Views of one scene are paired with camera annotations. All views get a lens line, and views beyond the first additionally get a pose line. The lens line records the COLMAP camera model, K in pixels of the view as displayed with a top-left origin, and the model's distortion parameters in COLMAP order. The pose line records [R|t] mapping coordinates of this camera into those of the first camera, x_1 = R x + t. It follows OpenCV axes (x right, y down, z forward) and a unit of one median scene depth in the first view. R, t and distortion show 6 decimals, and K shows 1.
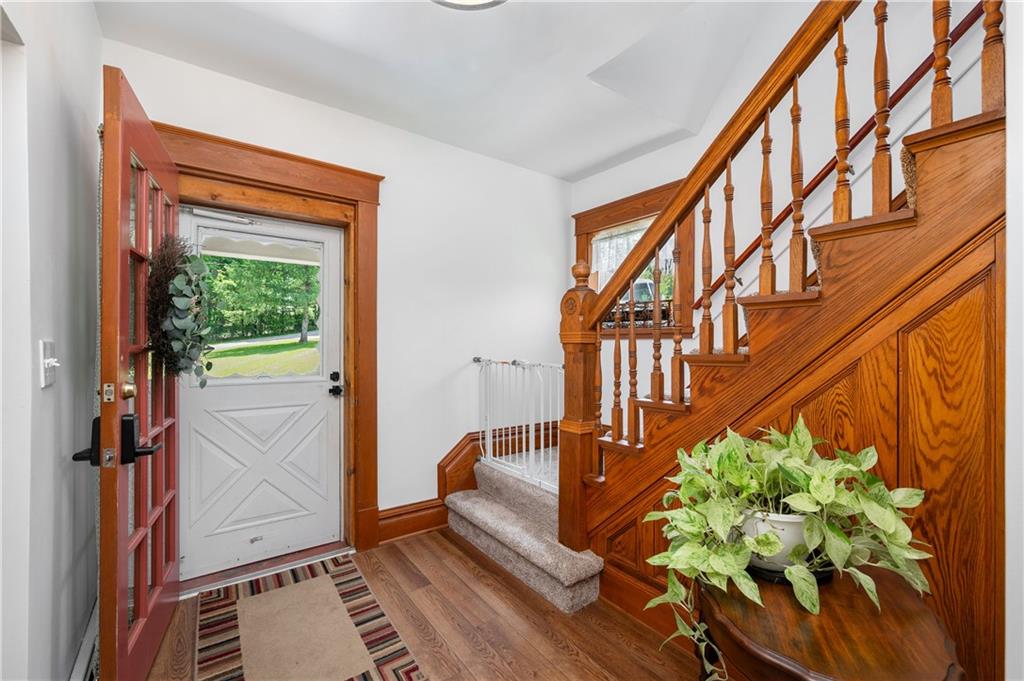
lens RADIAL K [[429.6, 0, 511.3], [0, 429.6, 340.0], [0, 0, 1]] dist [0.000588, 0.000477]
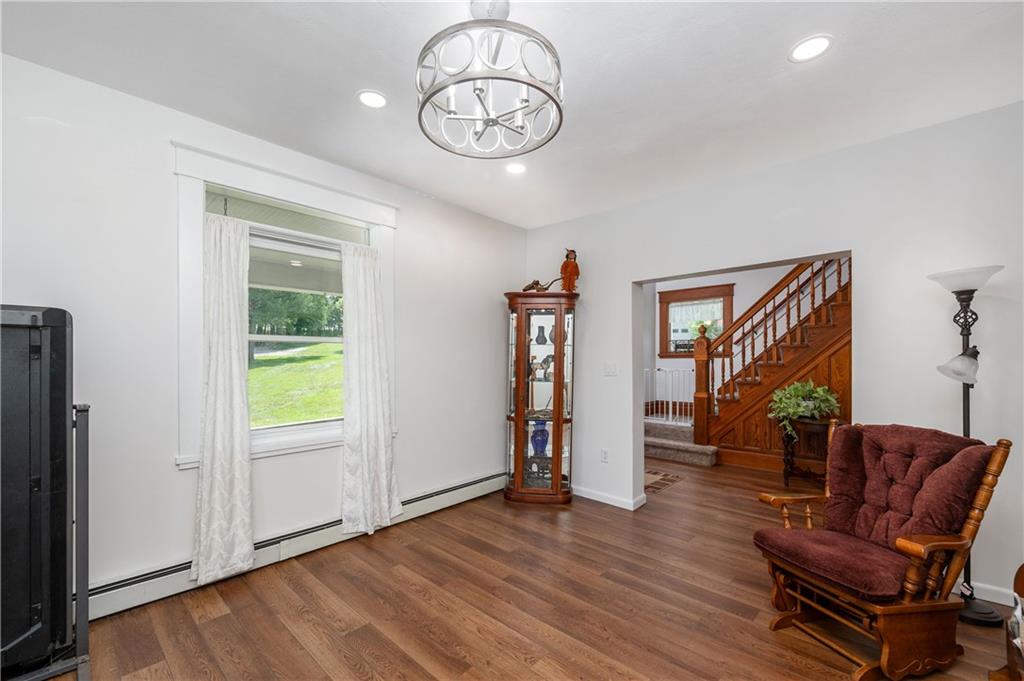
lens RADIAL K [[429.6, 0, 515.5], [0, 429.6, 363.1], [0, 0, 1]] dist [0.000588, 0.000477]
pose [[0.978004, 0.003759, 0.208551, -1.690486], [-0.004912, 0.999975, 0.005010, 0.022475], [-0.208527, -0.005924, 0.977999, -1.382324]]
